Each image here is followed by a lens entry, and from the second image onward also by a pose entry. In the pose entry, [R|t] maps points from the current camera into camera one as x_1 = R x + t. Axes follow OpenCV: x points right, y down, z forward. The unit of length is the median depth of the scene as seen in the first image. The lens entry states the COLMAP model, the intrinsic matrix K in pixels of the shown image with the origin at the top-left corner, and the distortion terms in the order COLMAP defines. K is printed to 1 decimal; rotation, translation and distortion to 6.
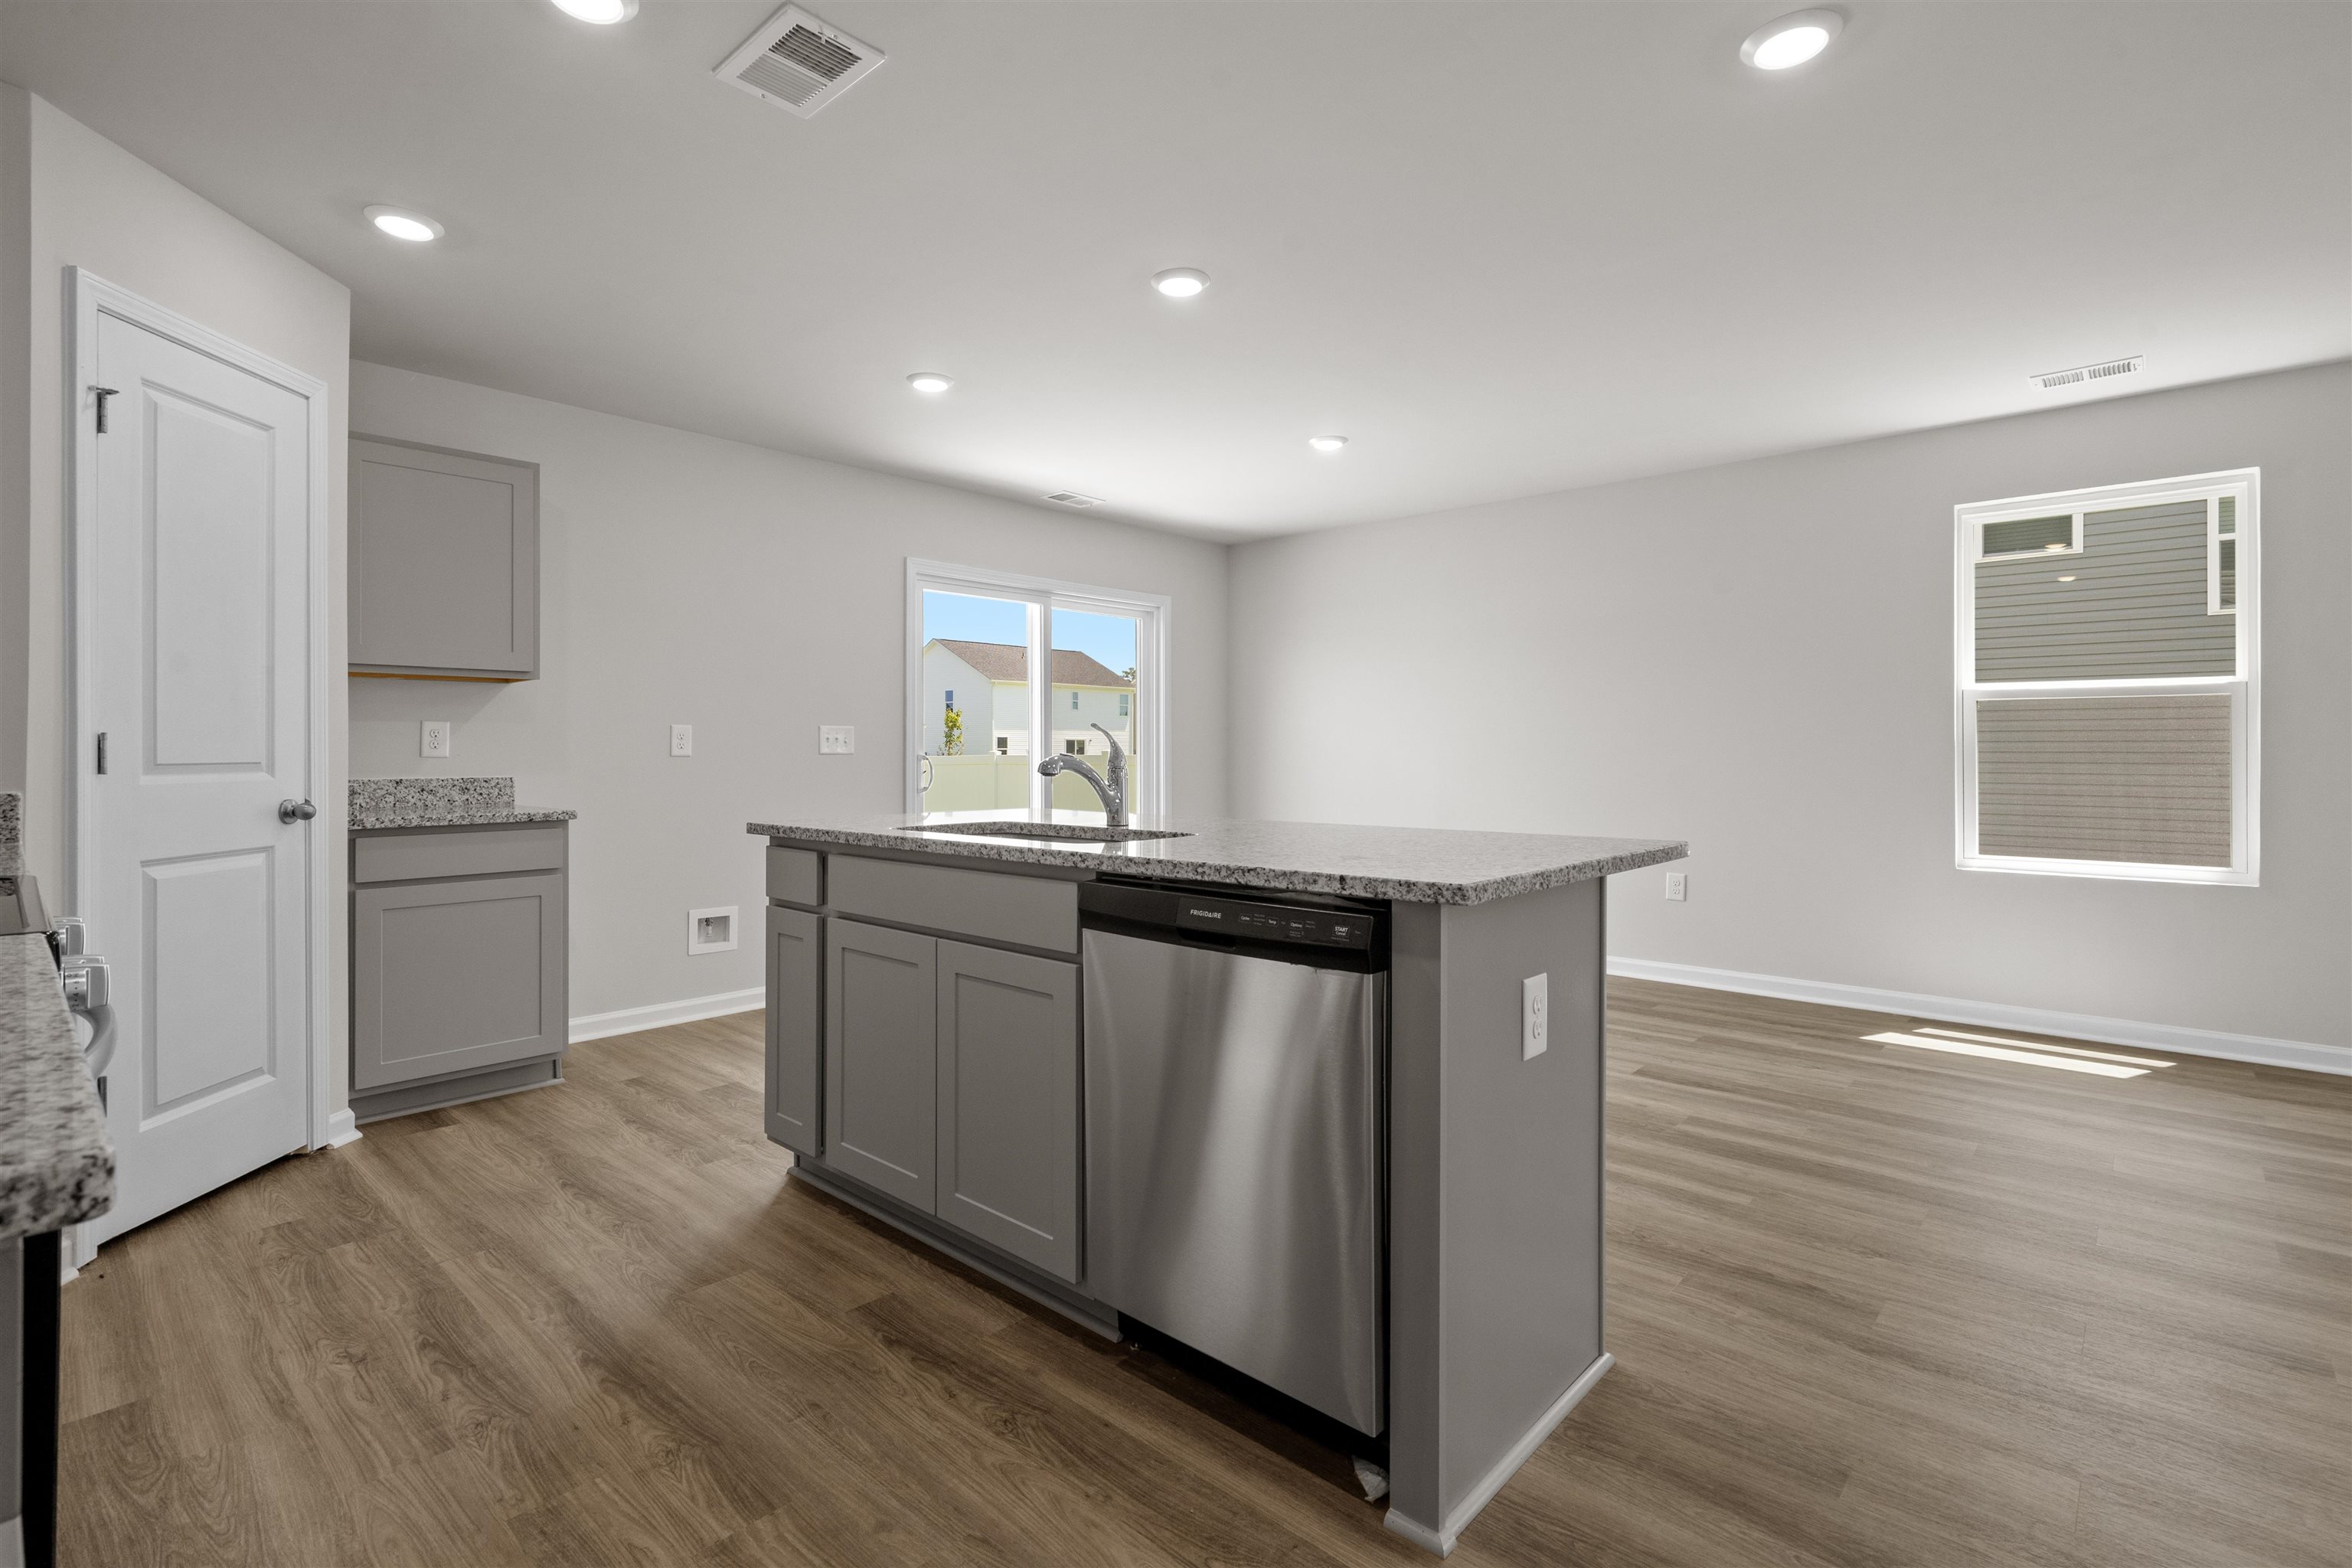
lens RADIAL K [[1074.2, 0, 1174.3], [0, 1074.2, 742.0], [0, 0, 1]] dist [-0.004045, -0.000745]
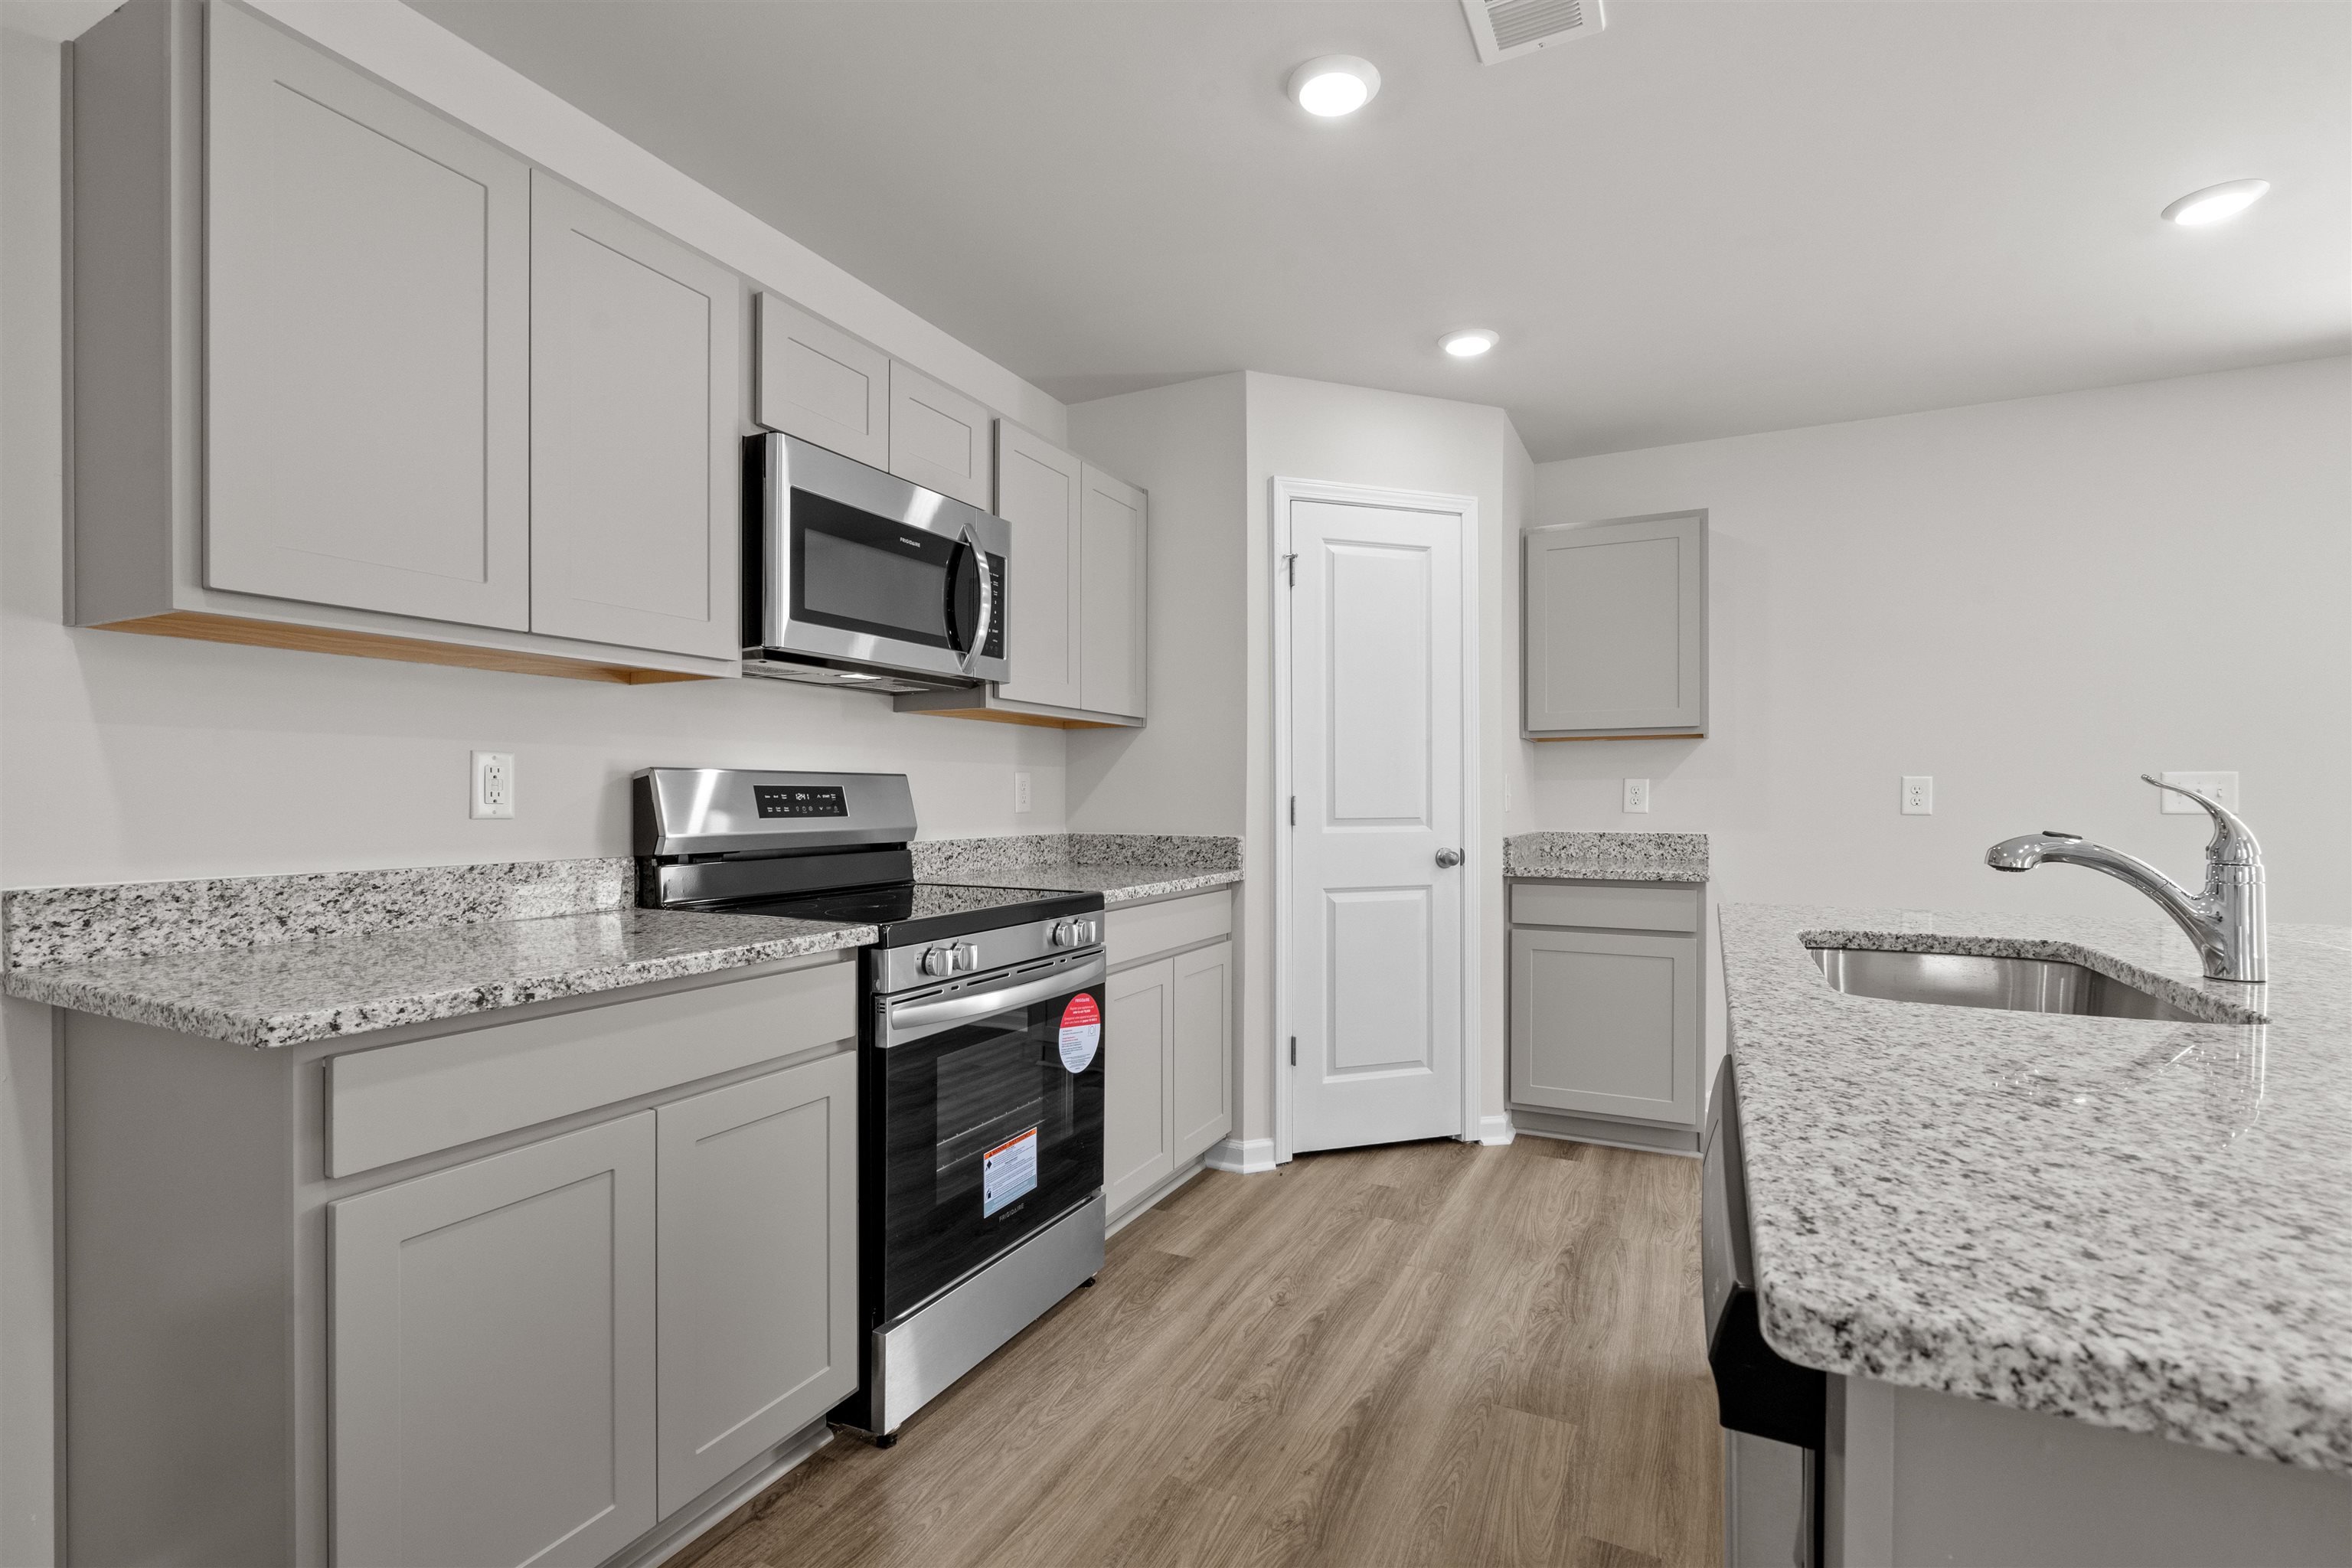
lens RADIAL K [[1074.2, 0, 1172.6], [0, 1074.2, 801.1], [0, 0, 1]] dist [-0.004045, -0.000745]
pose [[0.263547, 0.005134, -0.964633, 0.282293], [0.007690, 0.999943, 0.007423, -0.011752], [0.964616, -0.009374, 0.263493, 0.387382]]
